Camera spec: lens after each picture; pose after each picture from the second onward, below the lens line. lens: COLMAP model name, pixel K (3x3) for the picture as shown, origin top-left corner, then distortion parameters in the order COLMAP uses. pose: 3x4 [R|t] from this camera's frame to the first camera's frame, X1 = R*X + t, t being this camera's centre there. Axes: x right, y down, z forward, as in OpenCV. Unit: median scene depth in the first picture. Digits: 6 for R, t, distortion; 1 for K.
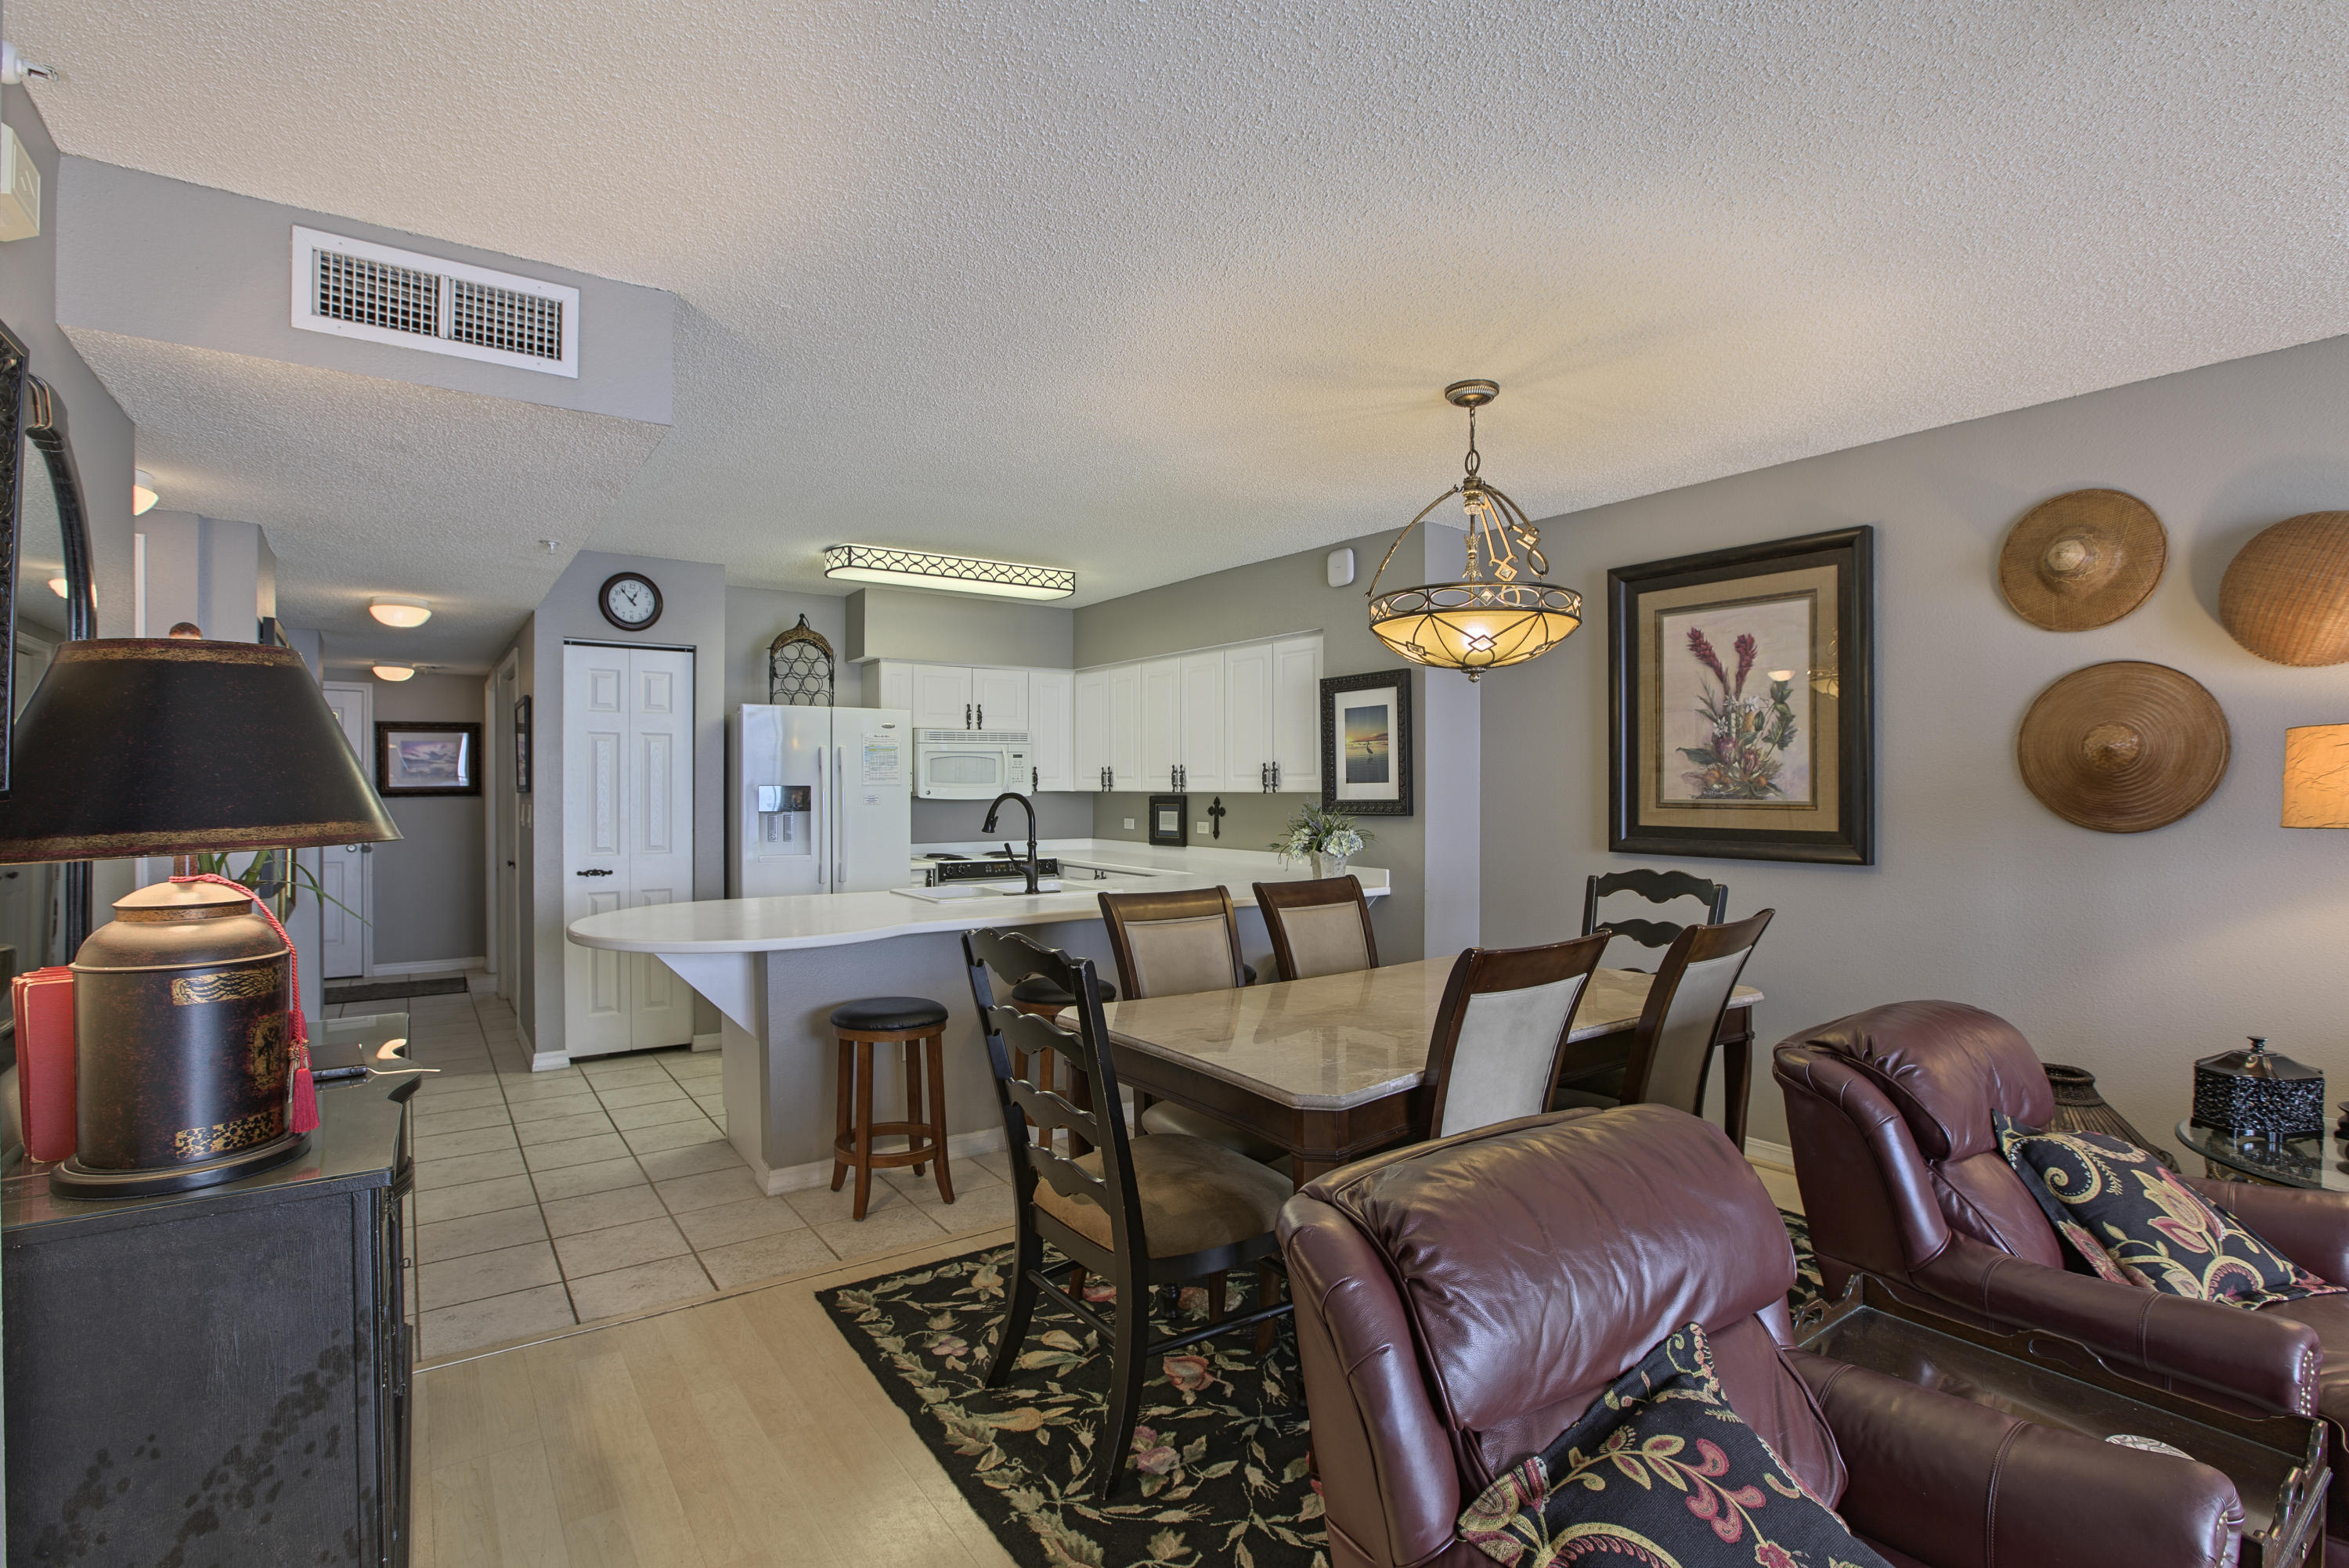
lens RADIAL K [[1074.5, 0, 1174.5], [0, 1074.5, 784.0], [0, 0, 1]] dist [-0.038203, 0.000217]
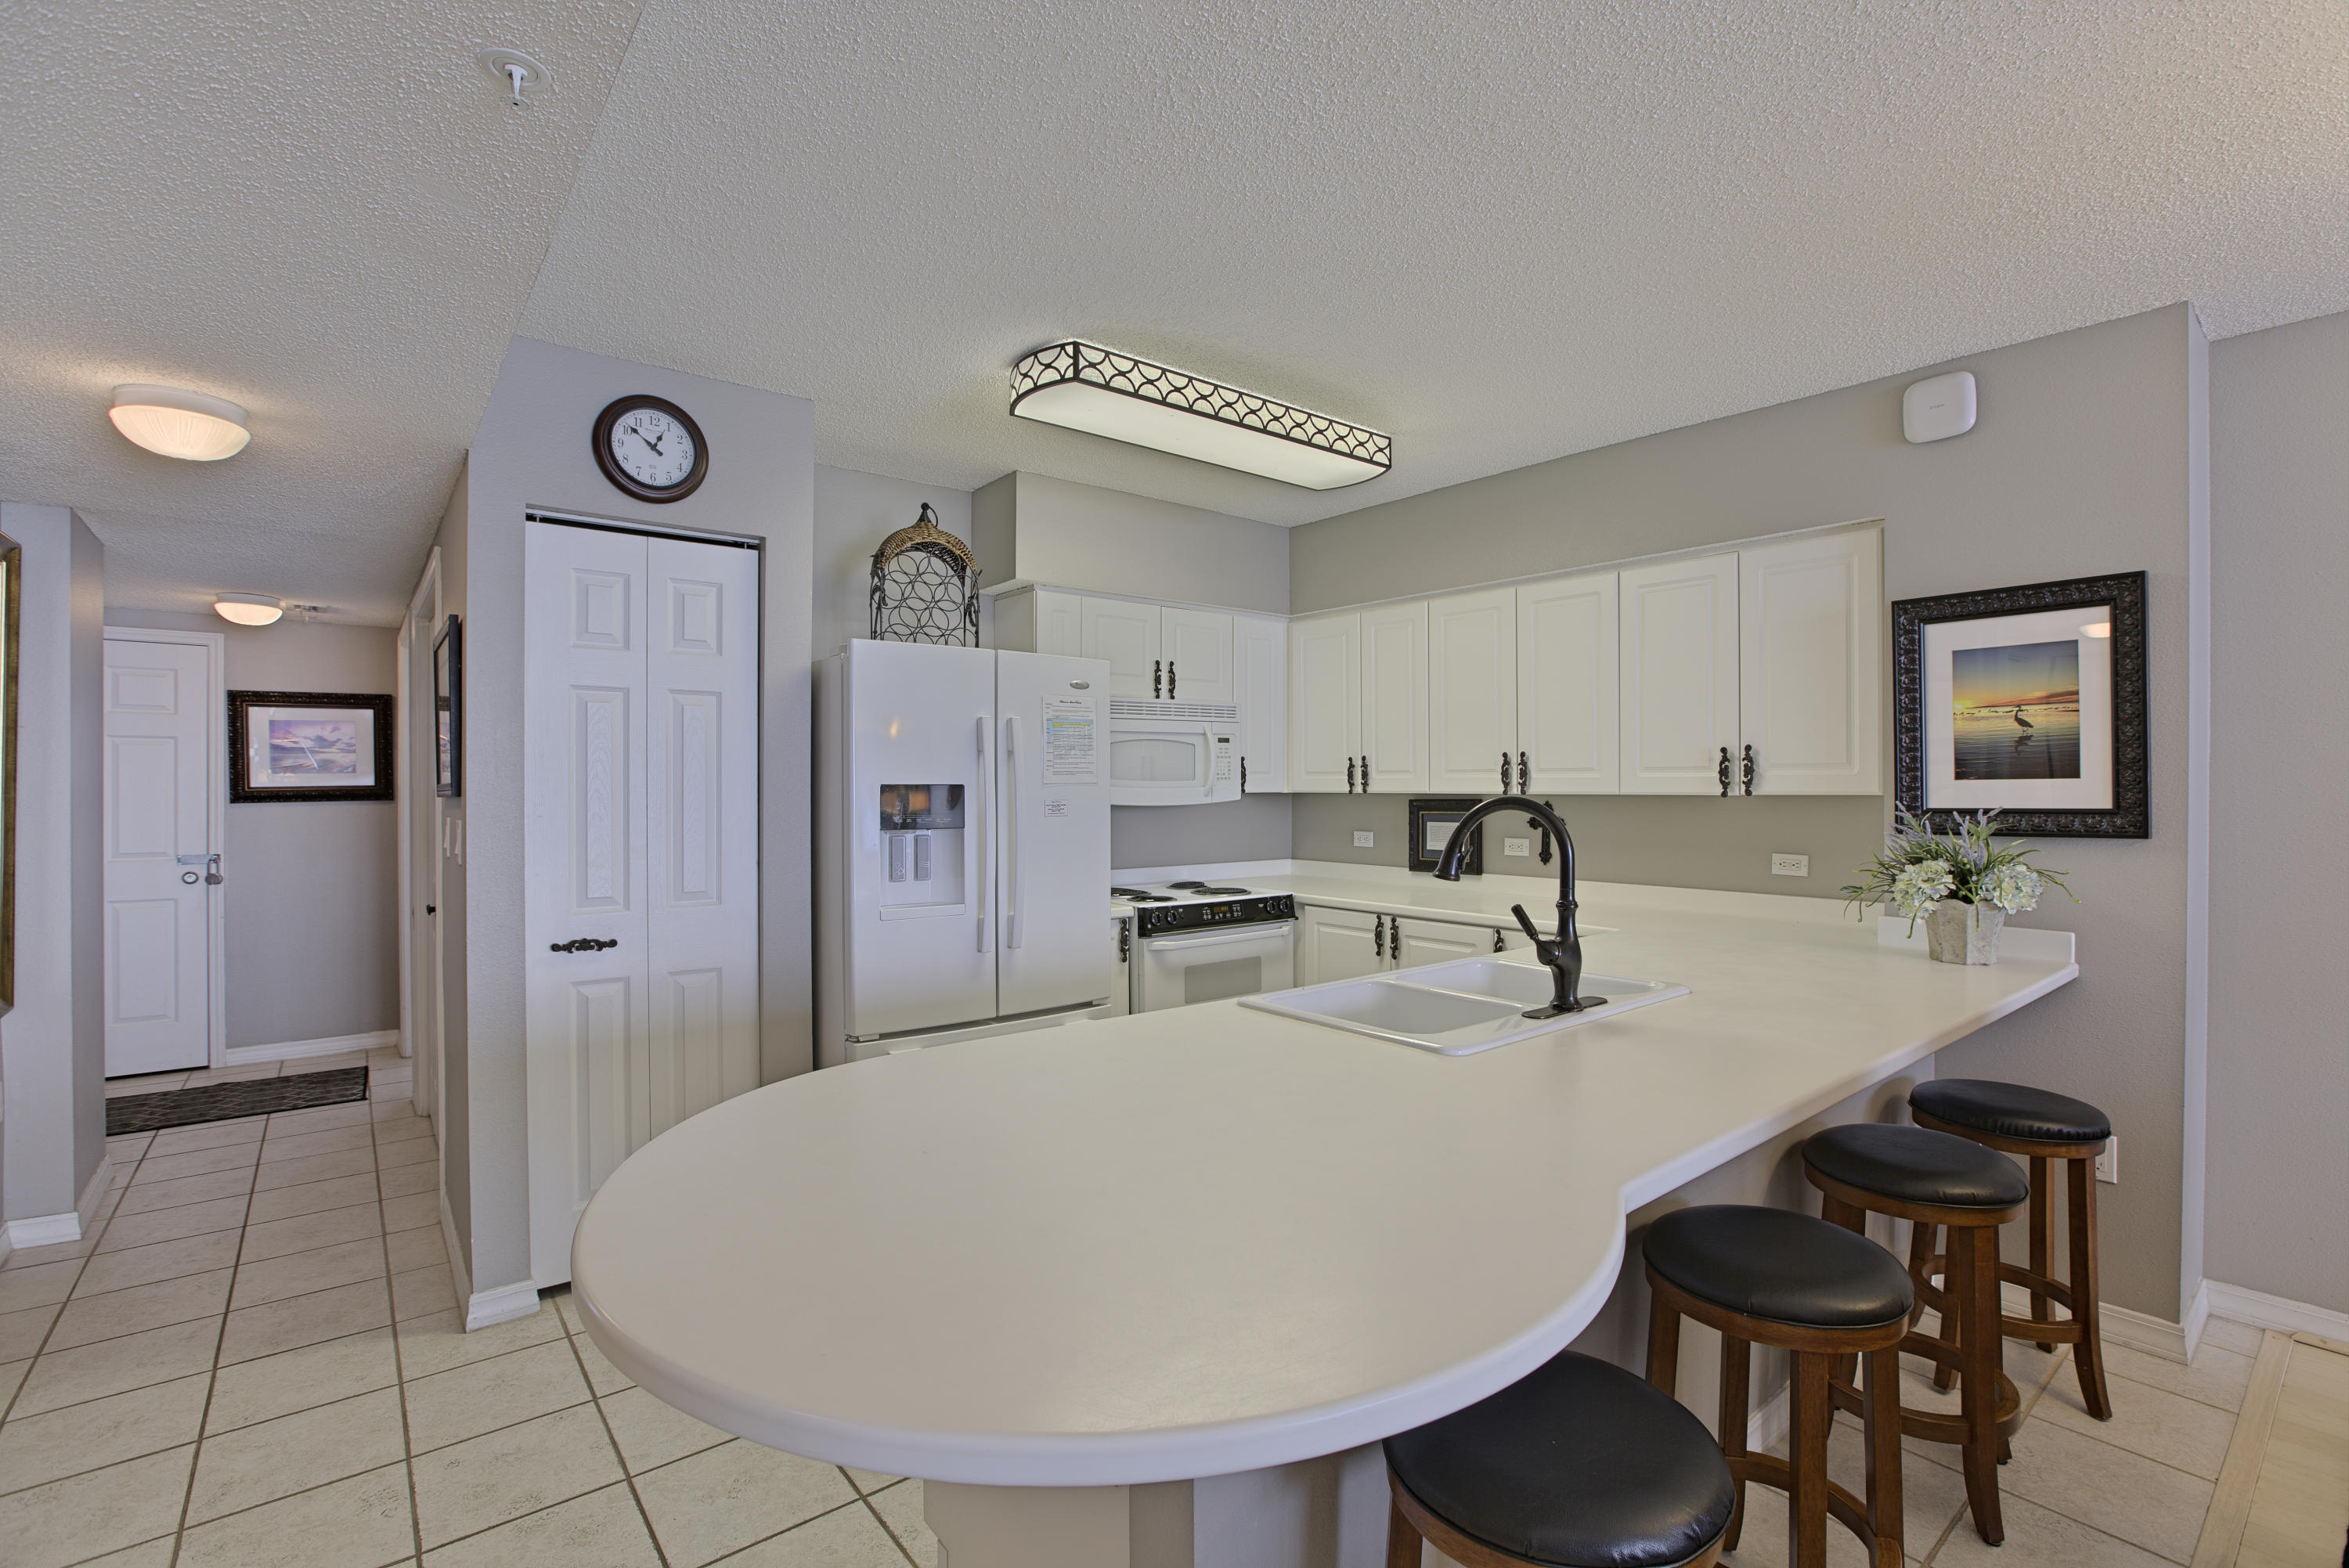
lens RADIAL K [[1030.8, 0, 1174.5], [0, 1030.8, 784.0], [0, 0, 1]] dist [-0.037842, -0.000004]
pose [[0.997907, -0.000442, 0.064663, -0.253770], [0.000372, 0.999999, 0.001100, 0.000781], [-0.064663, -0.001074, 0.997907, 0.421261]]
